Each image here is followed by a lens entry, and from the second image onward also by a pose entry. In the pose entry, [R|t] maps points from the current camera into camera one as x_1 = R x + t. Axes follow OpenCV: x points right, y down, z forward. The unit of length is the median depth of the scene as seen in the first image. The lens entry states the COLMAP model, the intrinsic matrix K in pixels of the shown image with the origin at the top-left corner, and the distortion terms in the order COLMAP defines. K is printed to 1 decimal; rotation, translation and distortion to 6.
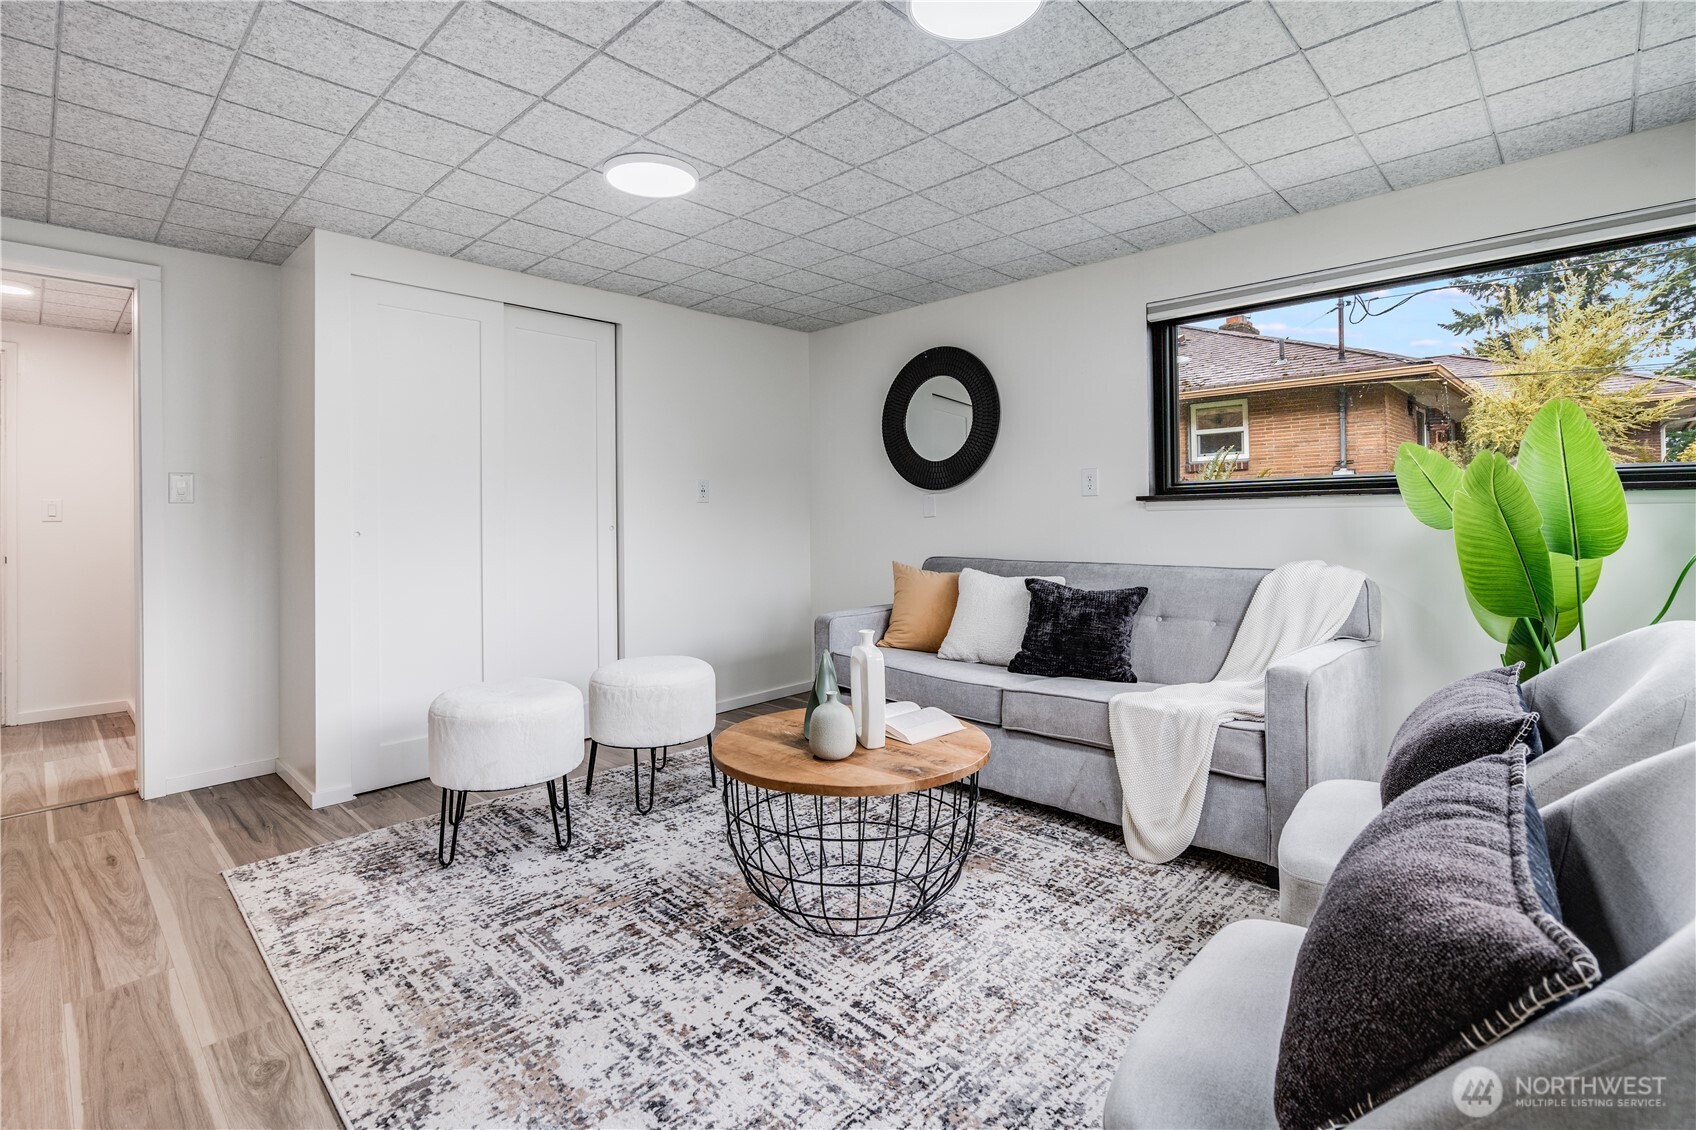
lens RADIAL K [[779.3, 0, 842.8], [0, 779.3, 523.0], [0, 0, 1]] dist [-0.005960, 0.000719]
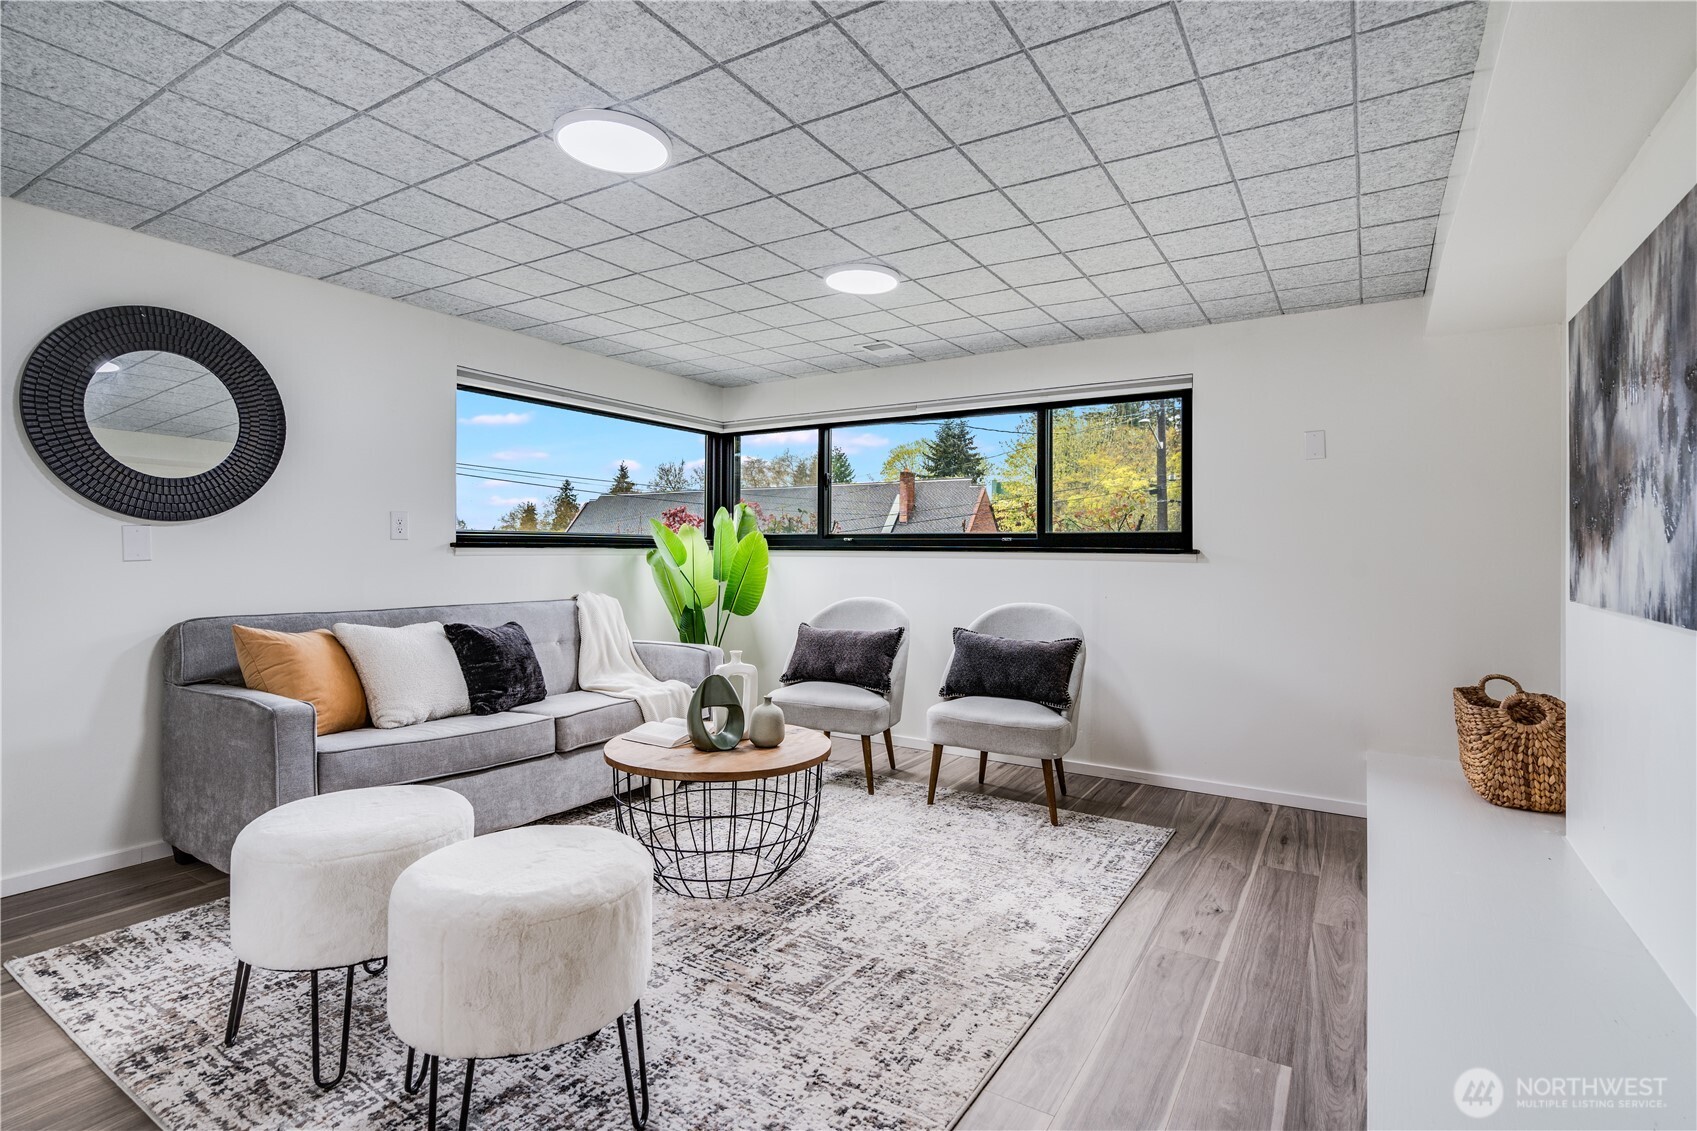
lens RADIAL K [[810.1, 0, 853.4], [0, 810.1, 559.3], [0, 0, 1]] dist [-0.002433, 0.001491]
pose [[-0.197350, 0.003167, 0.980328, -1.424006], [0.001184, 0.999995, -0.002993, -0.010735], [-0.980332, 0.000571, -0.197353, 1.160552]]
